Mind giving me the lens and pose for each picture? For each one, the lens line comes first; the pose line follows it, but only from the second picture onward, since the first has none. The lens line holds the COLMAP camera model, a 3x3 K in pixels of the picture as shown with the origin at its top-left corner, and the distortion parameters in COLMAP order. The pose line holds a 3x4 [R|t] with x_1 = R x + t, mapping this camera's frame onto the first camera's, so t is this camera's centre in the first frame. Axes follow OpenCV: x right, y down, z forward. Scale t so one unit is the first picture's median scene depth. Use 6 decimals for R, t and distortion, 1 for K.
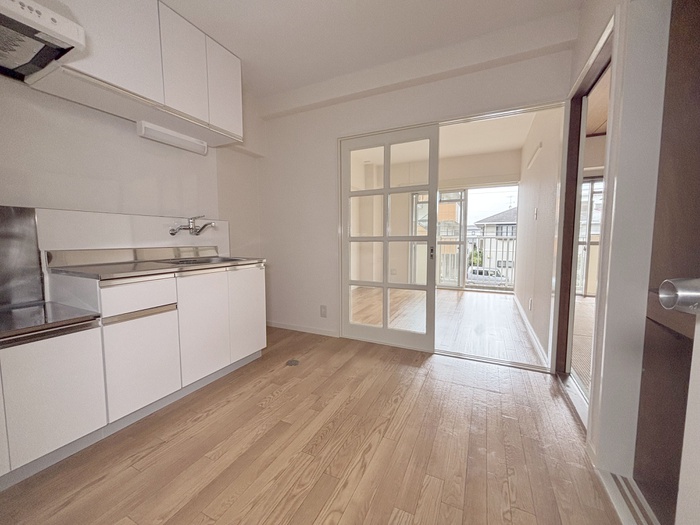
lens RADIAL K [[284.9, 0, 350.0], [0, 284.9, 262.5], [0, 0, 1]] dist [0.002470, 0.000190]
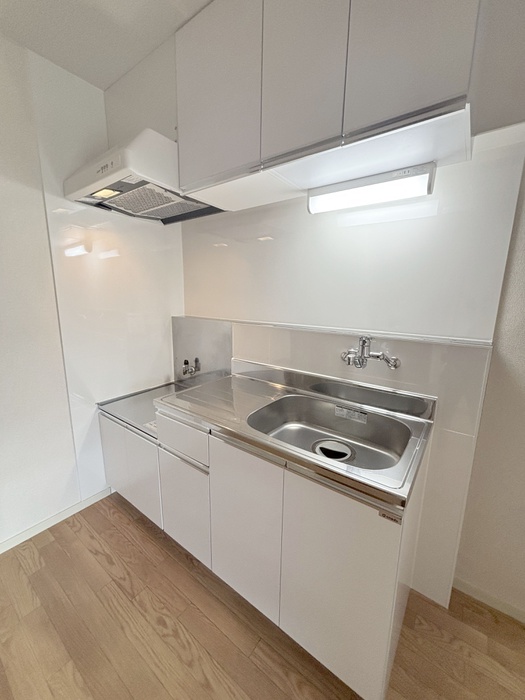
lens RADIAL K [[284.9, 0, 262.7], [0, 284.9, 348.5], [0, 0, 1]] dist [0.002470, 0.000190]
pose [[-0.189539, 0.193192, -0.962680, -0.006748], [-0.099293, 0.971655, 0.214542, -0.296311], [0.976840, 0.136251, -0.164984, 1.148529]]
